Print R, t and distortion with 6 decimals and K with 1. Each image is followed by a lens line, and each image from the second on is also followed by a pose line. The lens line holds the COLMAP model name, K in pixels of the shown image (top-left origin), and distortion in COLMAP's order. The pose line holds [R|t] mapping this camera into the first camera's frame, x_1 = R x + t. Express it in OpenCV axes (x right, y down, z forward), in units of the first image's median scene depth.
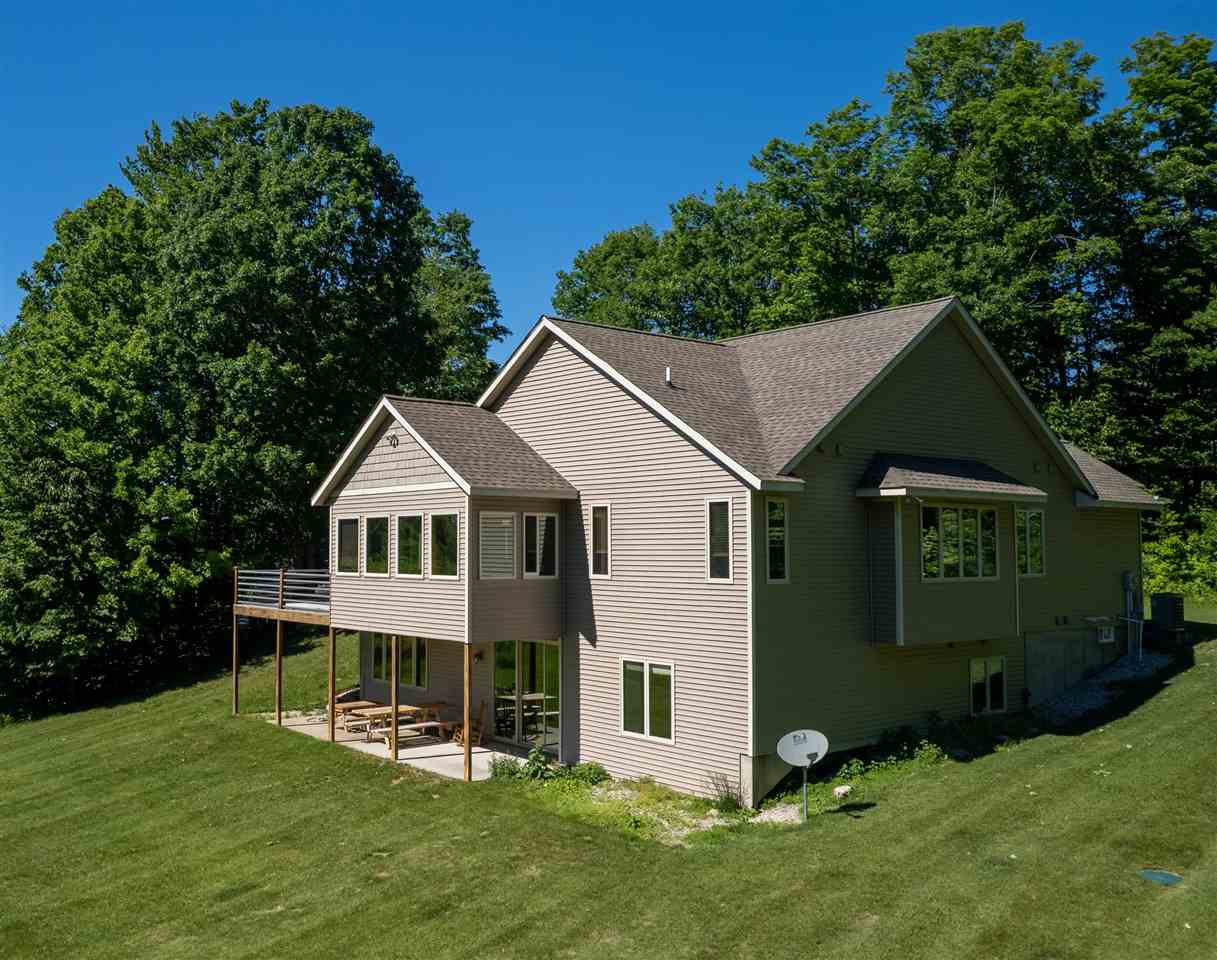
lens RADIAL K [[1131.8, 0, 484.5], [0, 1131.8, 477.5], [0, 0, 1]] dist [-0.046529, -0.002523]
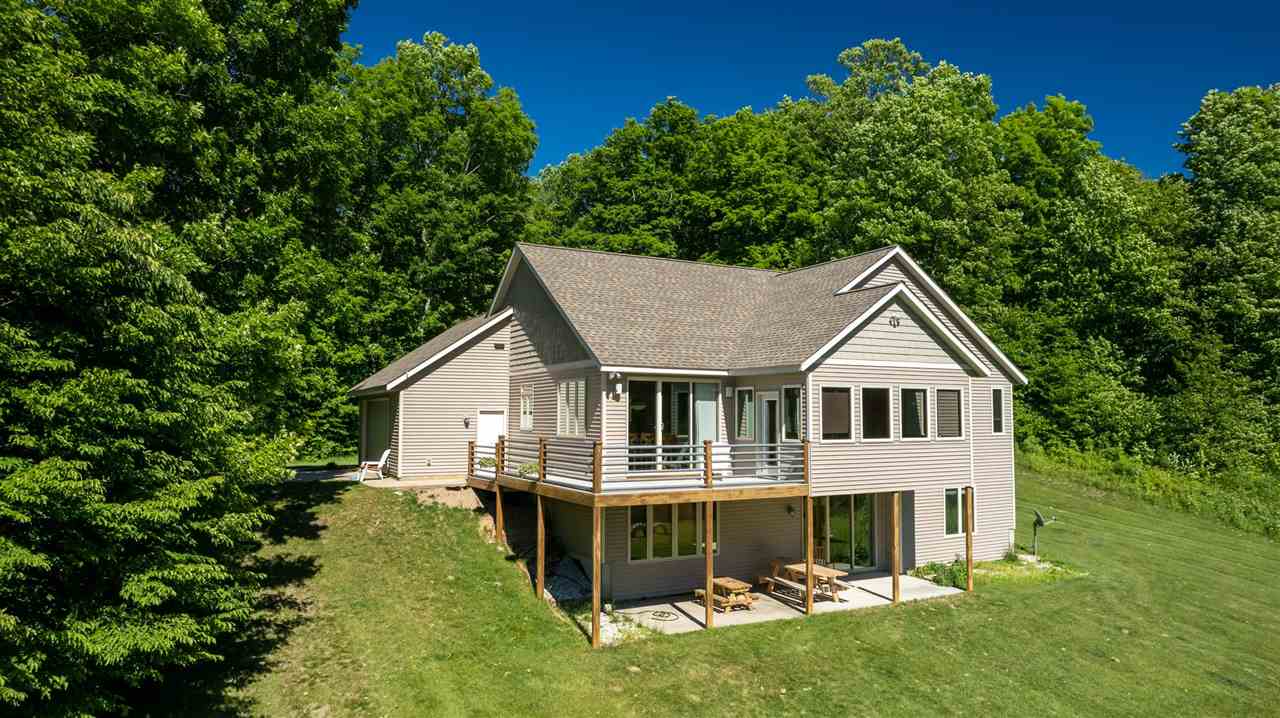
lens RADIAL K [[824.8, 0, 640.0], [0, 824.8, 359.0], [0, 0, 1]] dist [-0.001328, -0.000291]
pose [[0.124448, 0.060917, 0.990354, -1.006372], [-0.070536, 0.996131, -0.052409, 0.071900], [-0.989716, -0.063334, 0.128263, 1.234153]]
